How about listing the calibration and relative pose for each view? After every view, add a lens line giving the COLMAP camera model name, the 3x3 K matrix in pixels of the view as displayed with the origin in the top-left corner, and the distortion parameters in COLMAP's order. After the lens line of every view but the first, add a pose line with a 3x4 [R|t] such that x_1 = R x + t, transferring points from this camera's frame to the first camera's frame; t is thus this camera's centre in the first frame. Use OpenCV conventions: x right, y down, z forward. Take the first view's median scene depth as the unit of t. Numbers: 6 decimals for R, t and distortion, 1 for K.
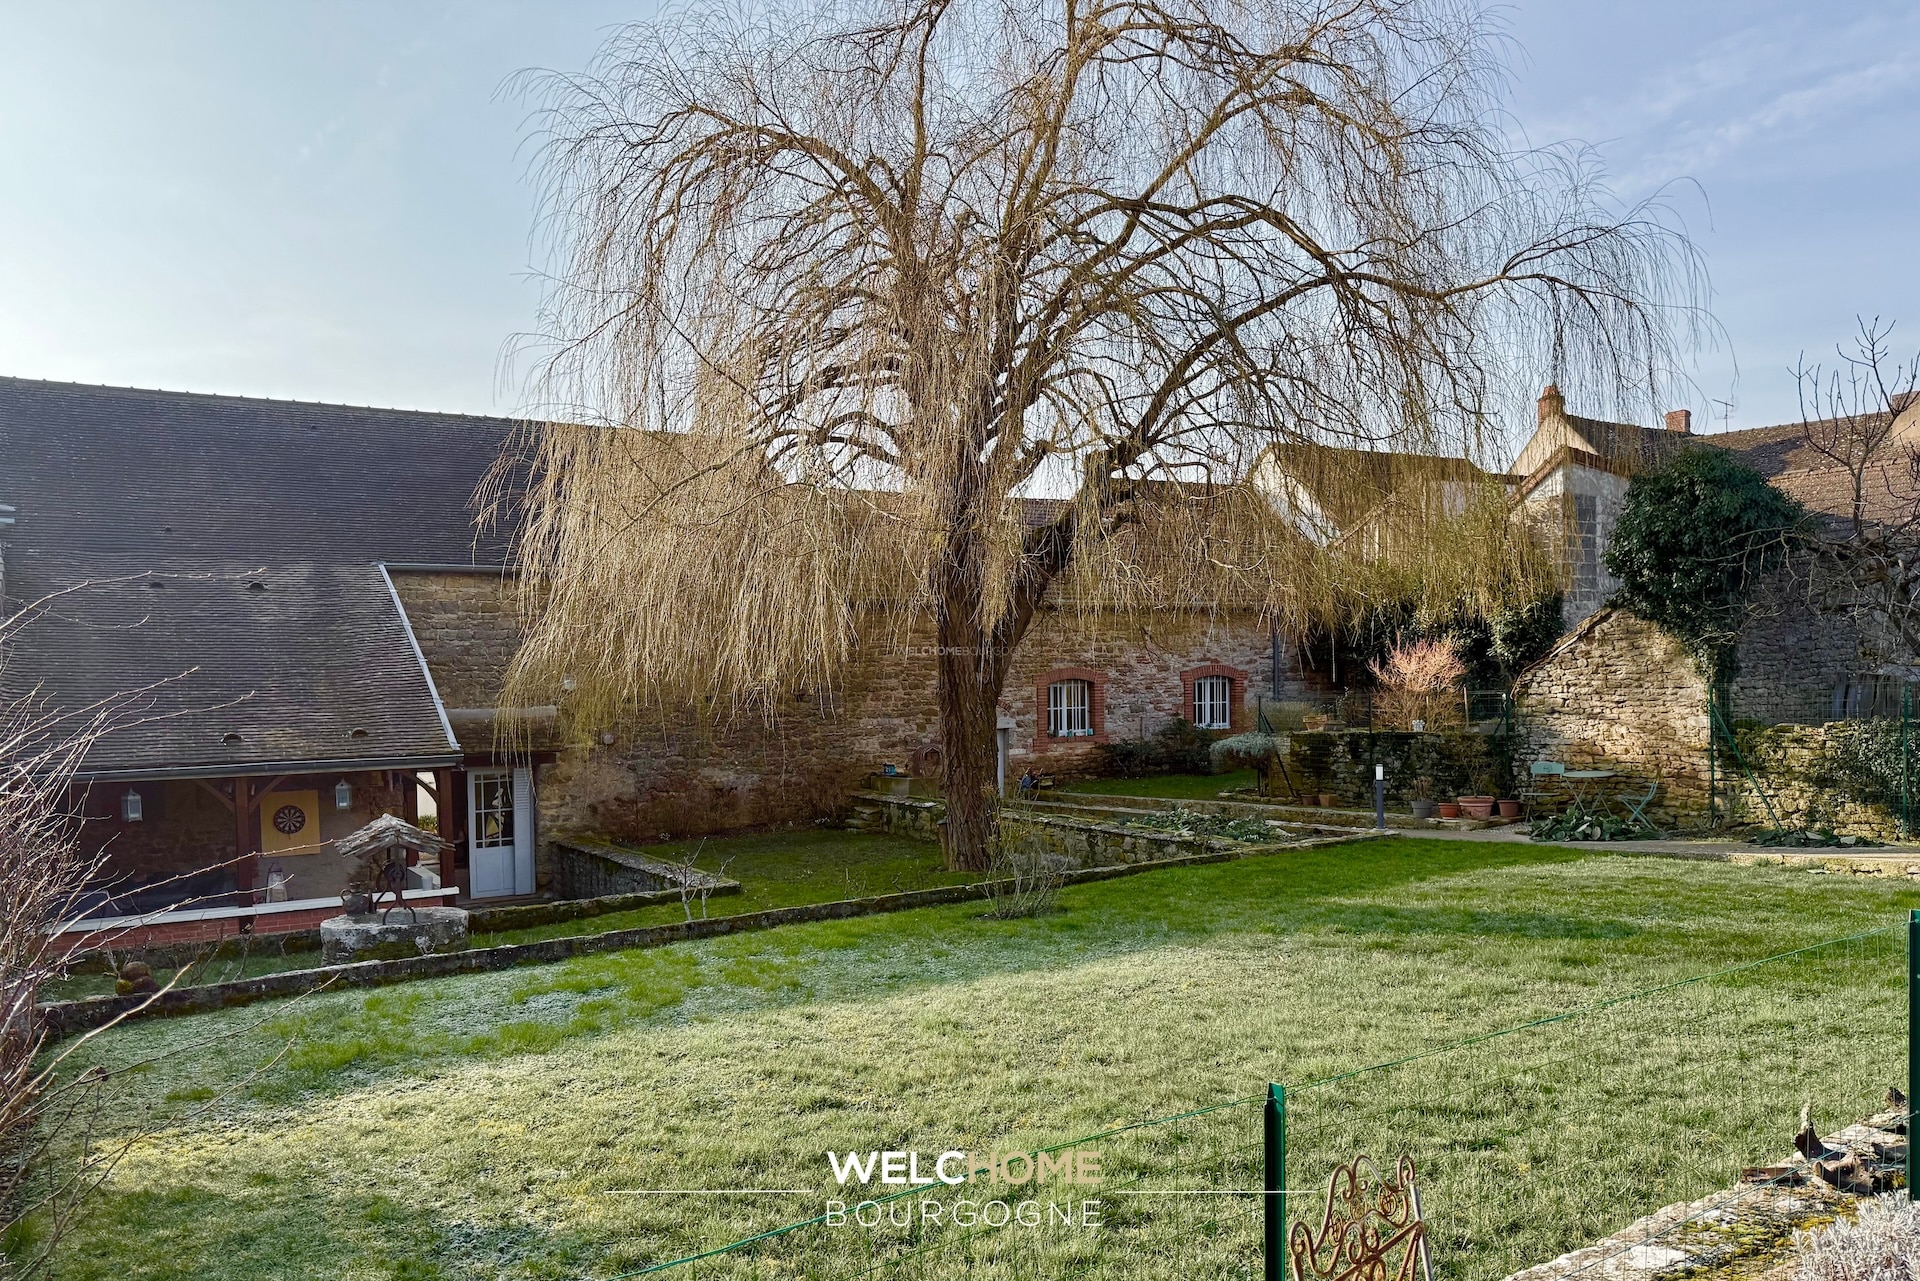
lens RADIAL K [[1374.4, 0, 953.7], [0, 1374.4, 684.8], [0, 0, 1]] dist [0.005305, -0.001807]
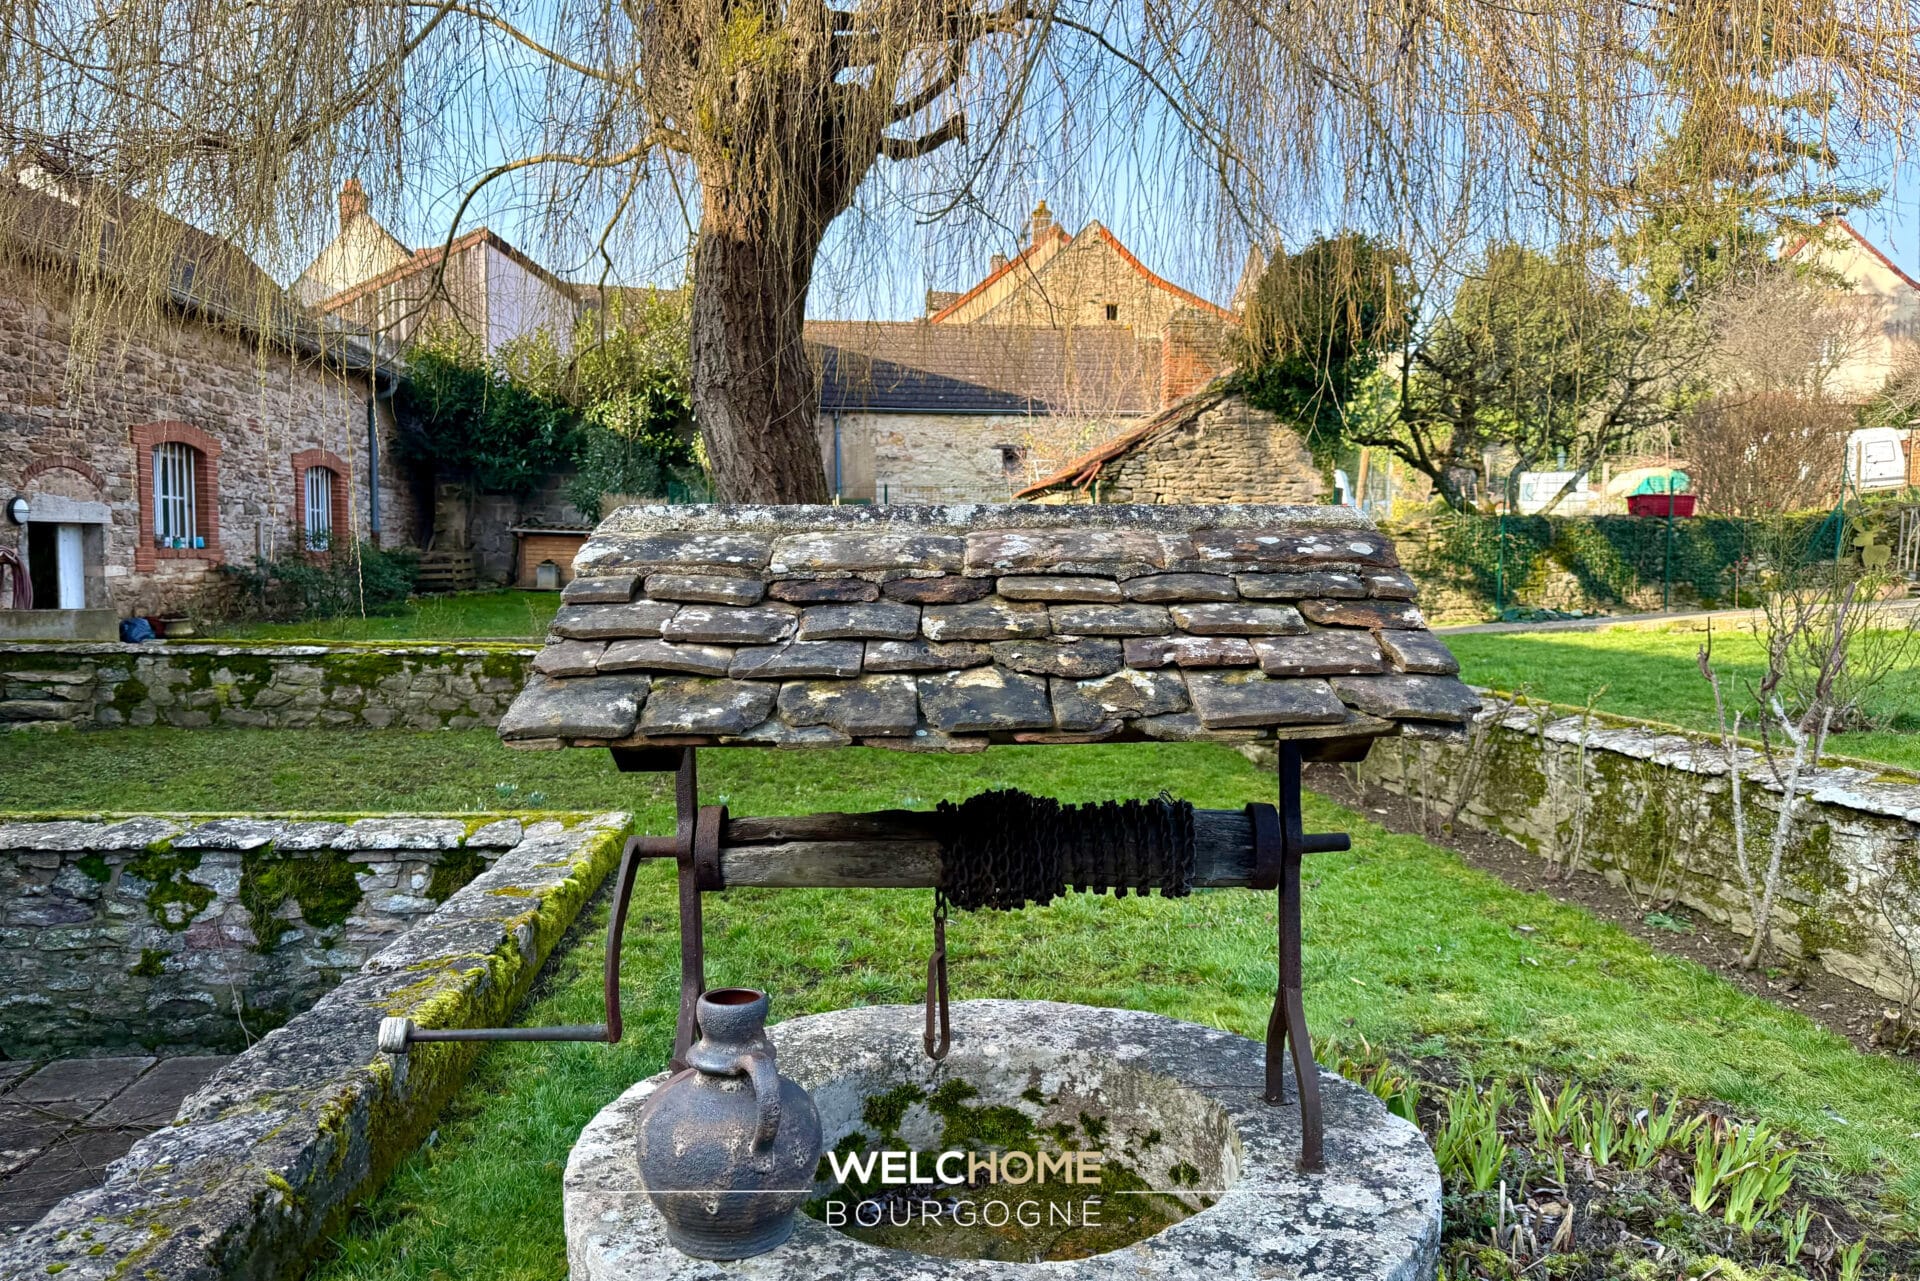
lens RADIAL K [[1374.4, 0, 953.7], [0, 1374.4, 684.8], [0, 0, 1]] dist [0.005305, -0.001807]
pose [[0.419345, -0.047447, 0.906586, -0.286734], [-0.013171, 0.998210, 0.058334, 0.056126], [-0.907731, -0.036403, 0.417969, 0.491942]]
